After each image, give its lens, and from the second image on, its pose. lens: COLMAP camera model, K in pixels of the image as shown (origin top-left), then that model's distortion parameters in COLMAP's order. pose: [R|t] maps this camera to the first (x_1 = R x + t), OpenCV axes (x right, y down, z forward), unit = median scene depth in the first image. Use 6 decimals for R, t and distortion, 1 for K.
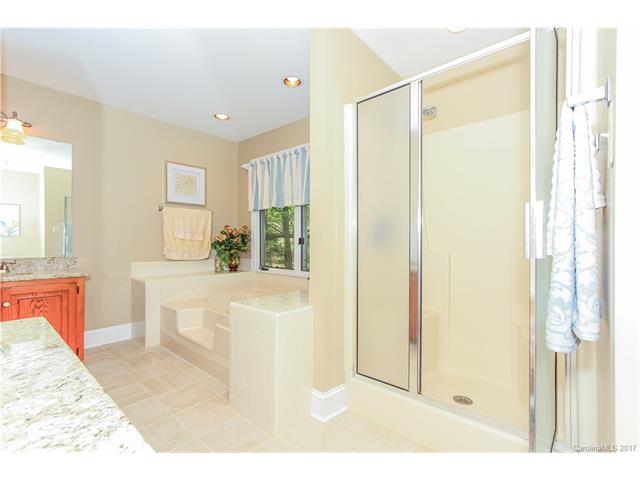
lens RADIAL K [[303.1, 0, 313.5], [0, 303.1, 241.5], [0, 0, 1]] dist [-0.000101, -0.000059]
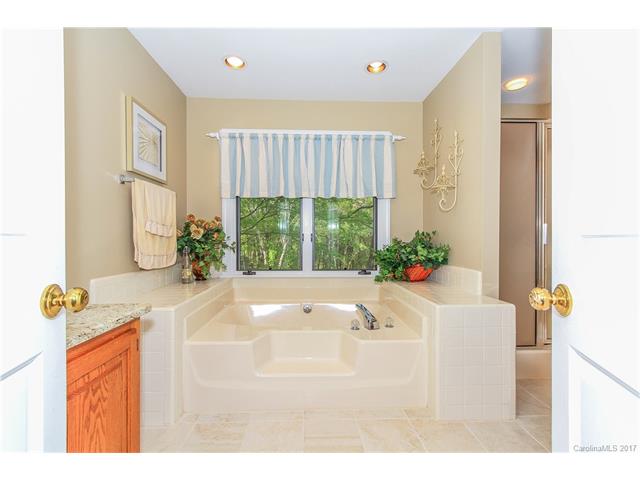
lens RADIAL K [[303.1, 0, 313.5], [0, 303.1, 241.5], [0, 0, 1]] dist [-0.000101, -0.000059]
pose [[0.706648, -0.010913, 0.707481, -0.662876], [0.009850, 0.999936, 0.005585, 0.005792], [-0.707496, 0.003022, 0.706711, 0.360206]]
